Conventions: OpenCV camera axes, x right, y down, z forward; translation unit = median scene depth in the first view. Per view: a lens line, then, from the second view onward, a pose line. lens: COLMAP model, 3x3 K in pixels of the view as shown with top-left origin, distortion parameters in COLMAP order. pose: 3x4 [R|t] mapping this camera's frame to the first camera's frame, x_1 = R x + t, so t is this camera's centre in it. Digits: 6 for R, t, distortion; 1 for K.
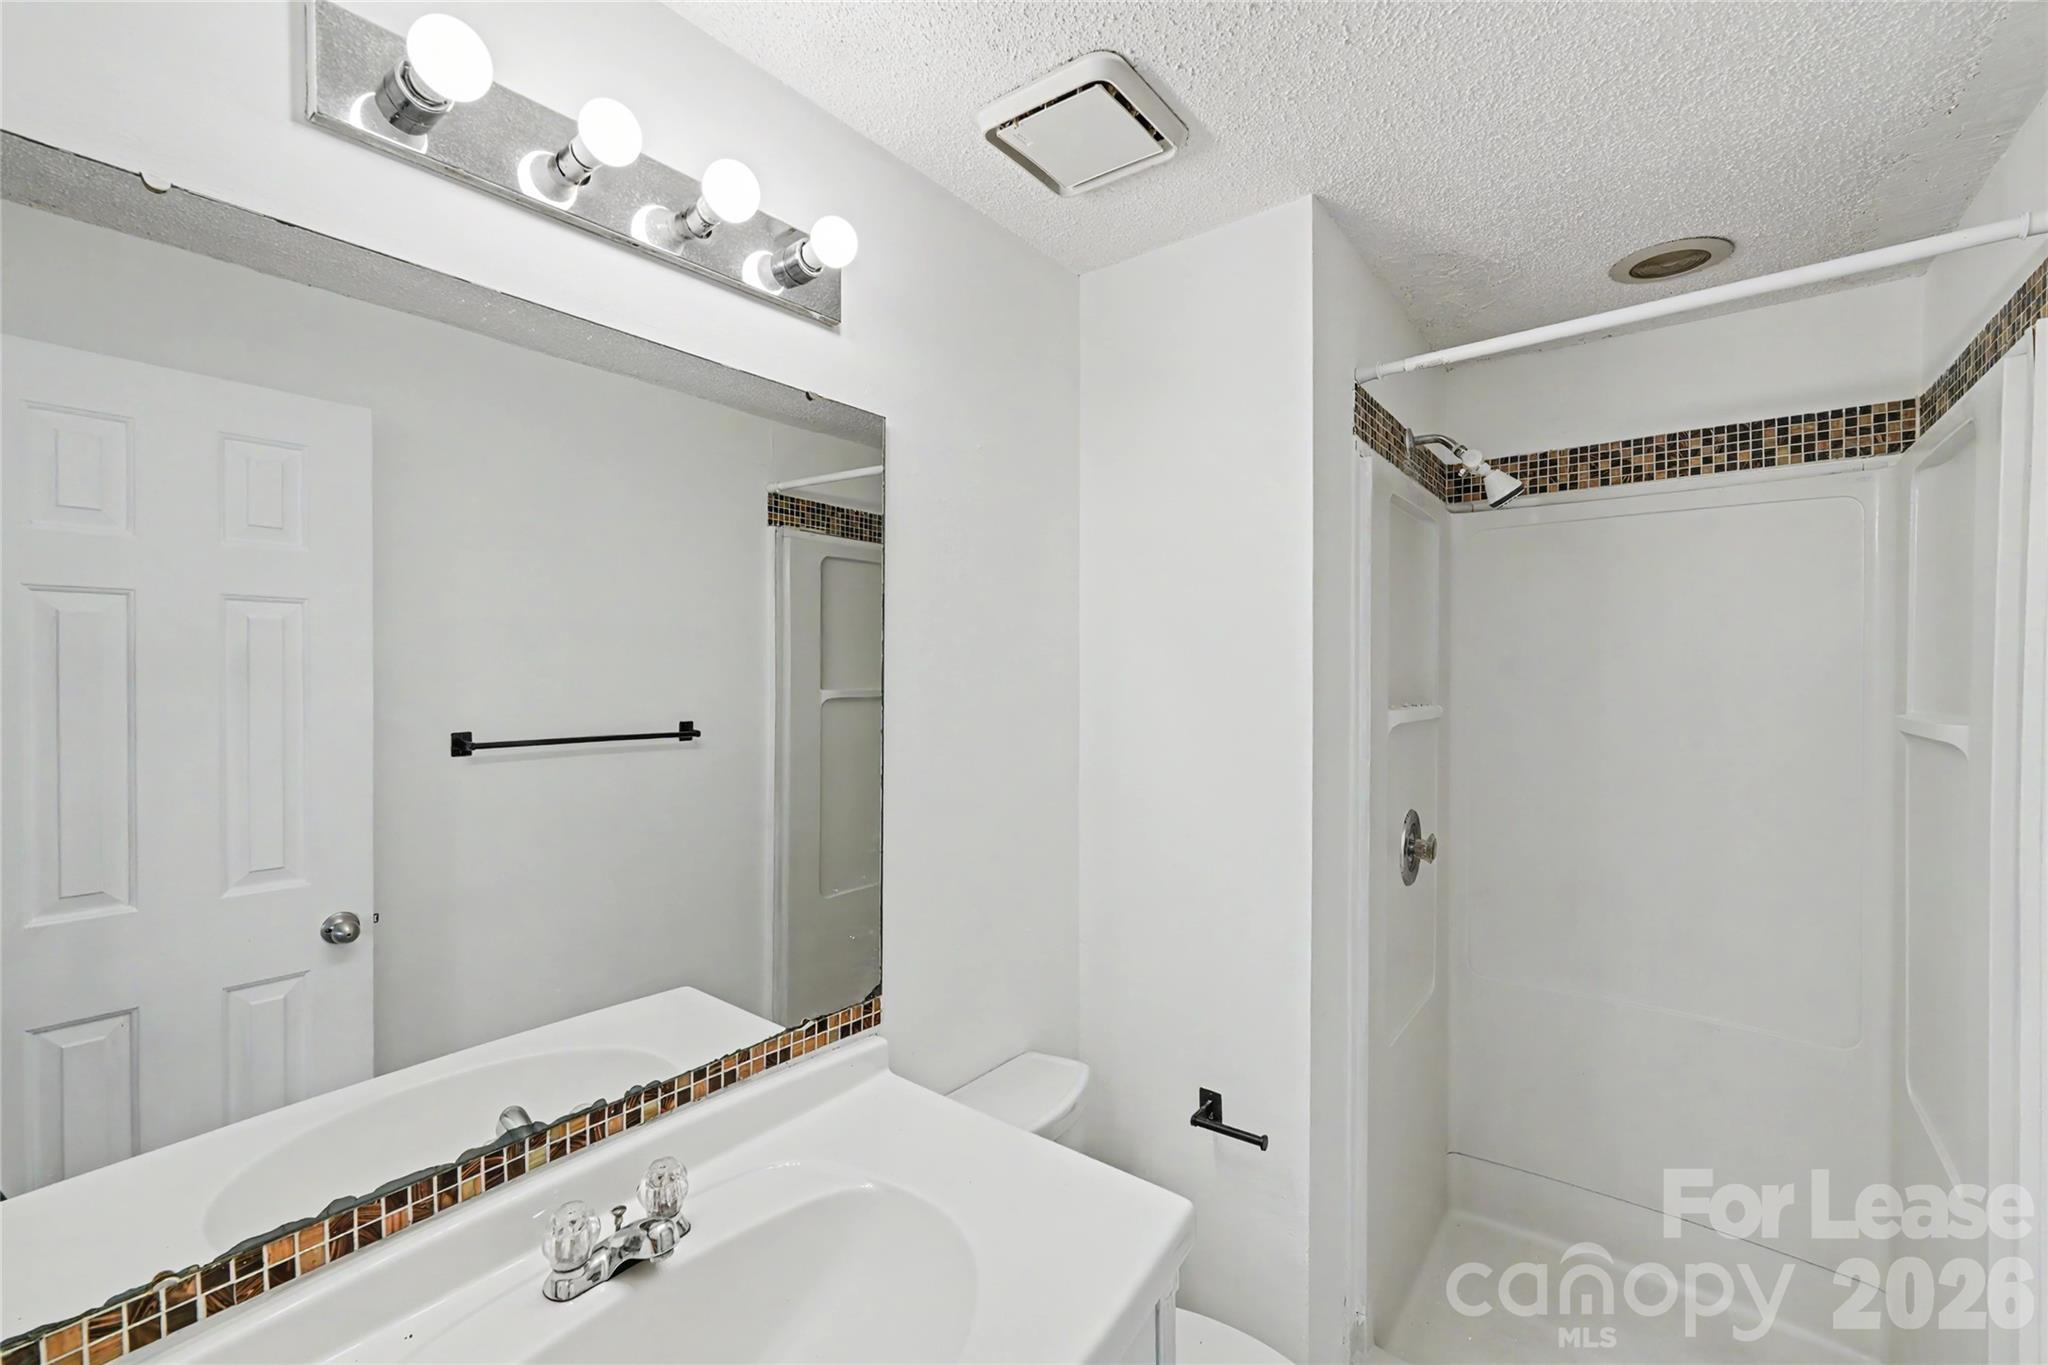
lens RADIAL K [[843.3, 0, 1019.4], [0, 843.3, 672.8], [0, 0, 1]] dist [0.007462, -0.003058]
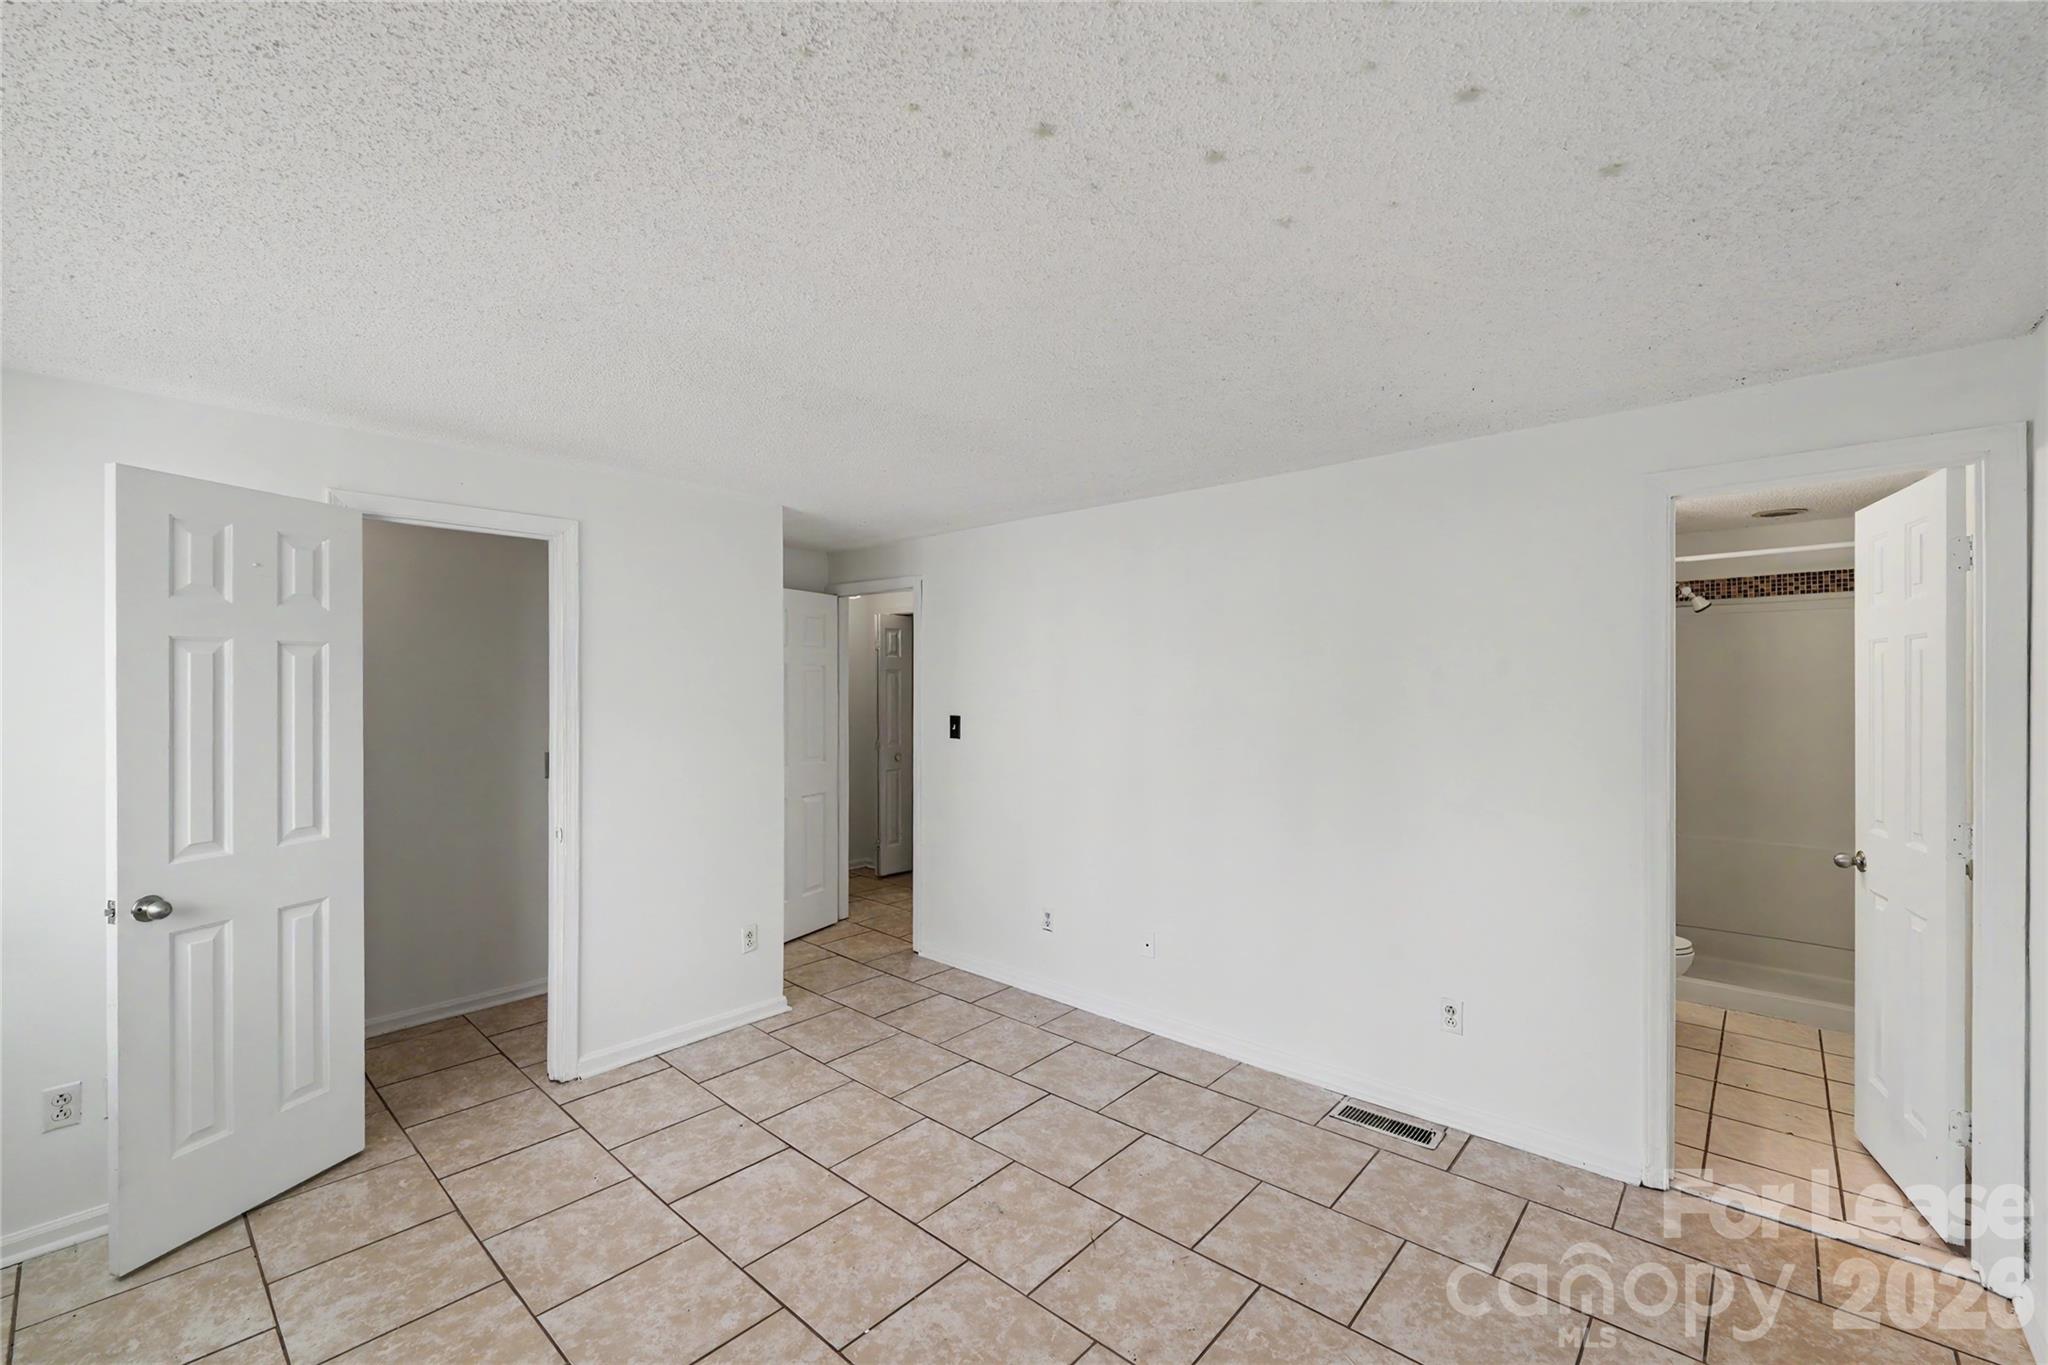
lens RADIAL K [[843.3, 0, 1035.4], [0, 843.3, 681.1], [0, 0, 1]] dist [0.007462, -0.003058]
pose [[0.998612, -0.000367, -0.052668, -1.248454], [-0.000730, 0.999783, -0.020816, 0.038985], [0.052664, 0.020826, 0.998395, -1.545227]]
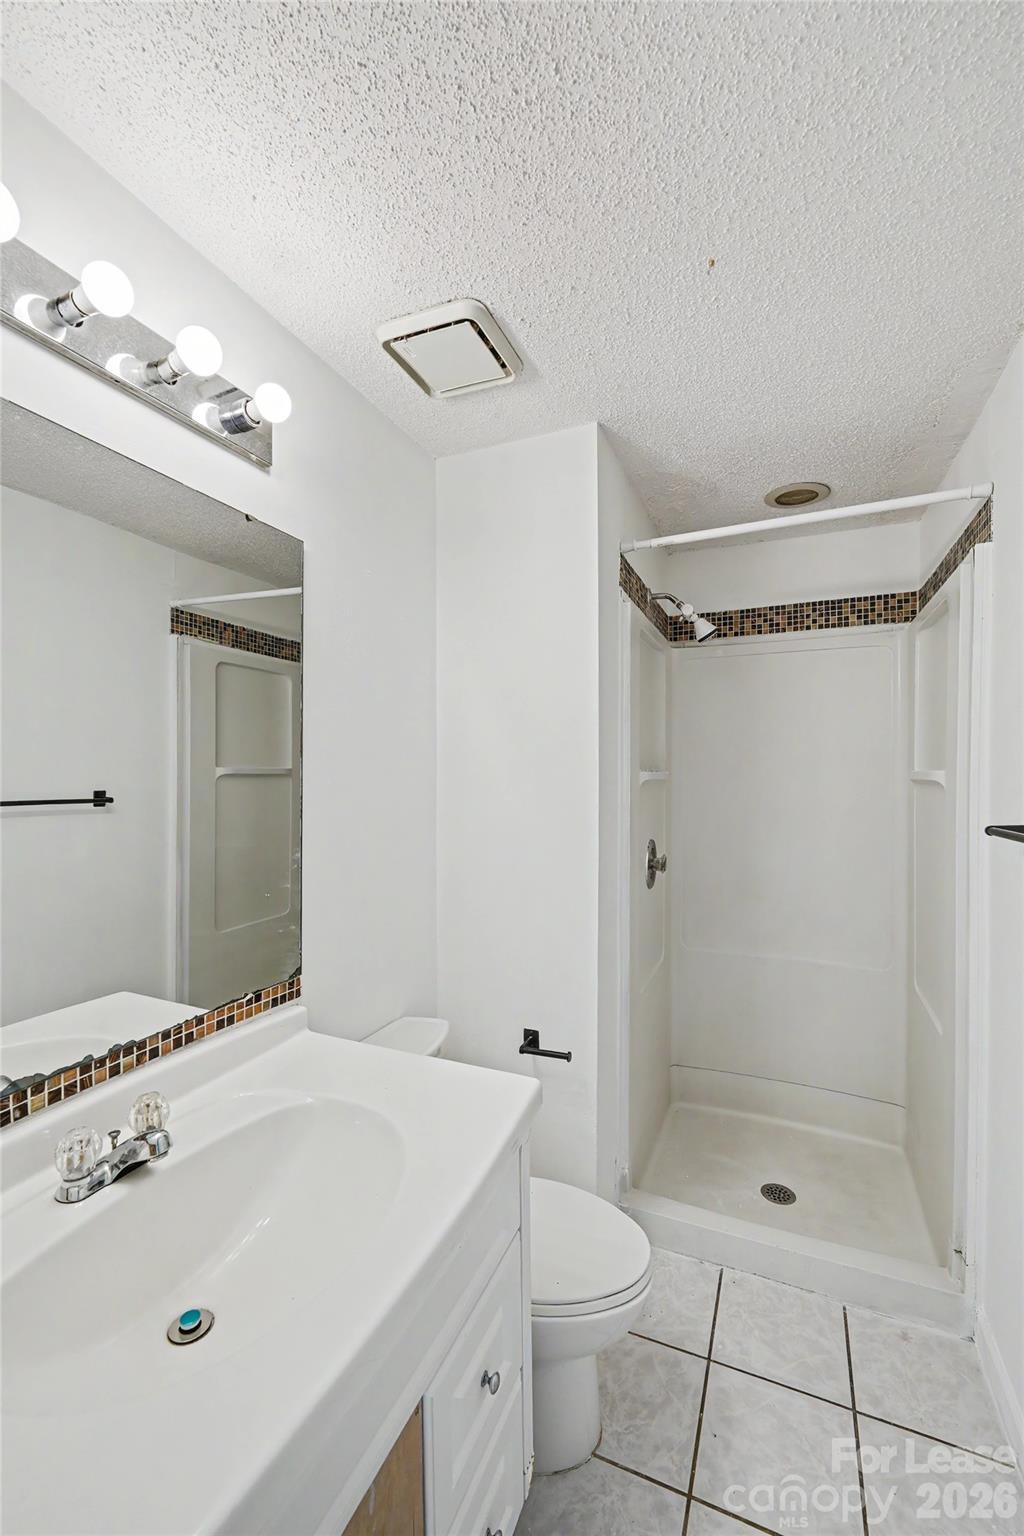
lens RADIAL K [[632.5, 0, 517.8], [0, 632.5, 773.5], [0, 0, 1]] dist [0.007462, -0.003058]
pose [[0.966174, -0.002716, 0.257877, -0.075952], [0.003341, 0.999992, -0.001985, 0.056090], [-0.257869, 0.002780, 0.966176, -0.047812]]
